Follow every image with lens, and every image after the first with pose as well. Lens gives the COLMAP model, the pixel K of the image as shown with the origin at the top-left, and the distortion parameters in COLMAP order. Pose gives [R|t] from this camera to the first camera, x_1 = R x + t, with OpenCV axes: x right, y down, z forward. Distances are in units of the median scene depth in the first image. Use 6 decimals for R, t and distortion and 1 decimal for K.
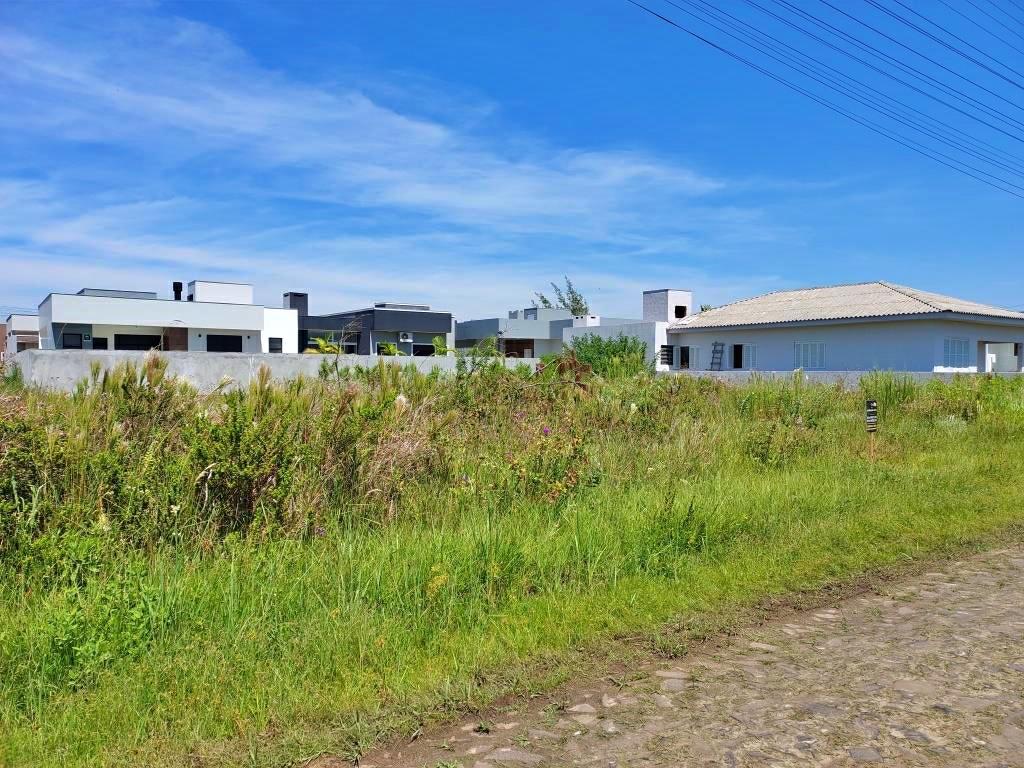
lens RADIAL K [[753.4, 0, 510.9], [0, 753.4, 391.0], [0, 0, 1]] dist [0.063771, -0.020180]
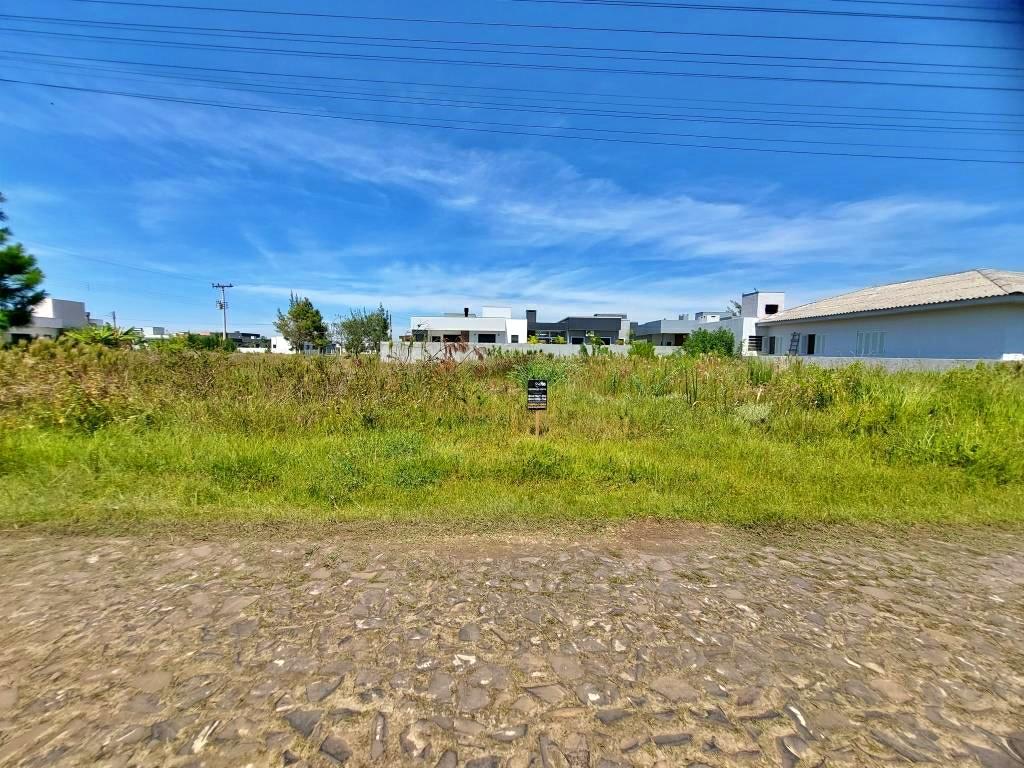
lens RADIAL K [[404.5, 0, 507.2], [0, 404.5, 372.4], [0, 0, 1]] dist [-0.003181, 0.000366]
pose [[0.816874, 0.036656, -0.575650, 0.254555], [-0.026996, 0.999315, 0.025324, -0.003500], [0.576184, -0.005146, 0.817304, 0.184700]]
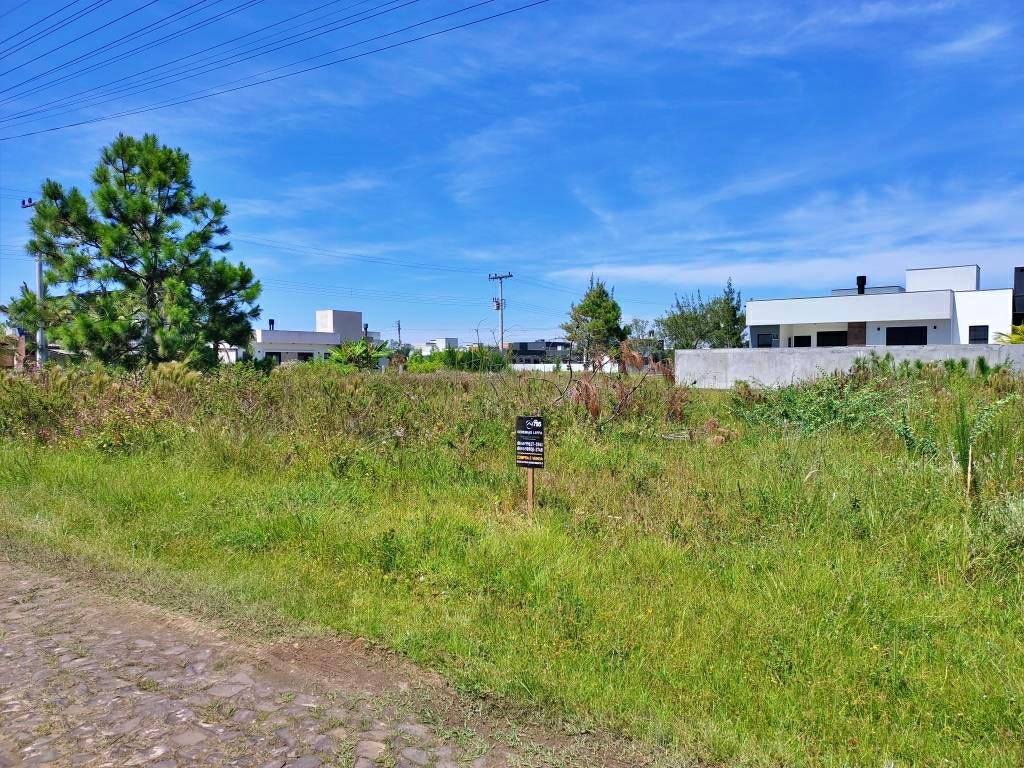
lens RADIAL K [[735.7, 0, 513.3], [0, 735.7, 382.3], [0, 0, 1]] dist [0.044256, -0.011899]
pose [[0.295822, 0.018101, -0.955072, 0.337714], [-0.020986, 0.999702, 0.012447, -0.006997], [0.955013, 0.016361, 0.296114, 0.271228]]
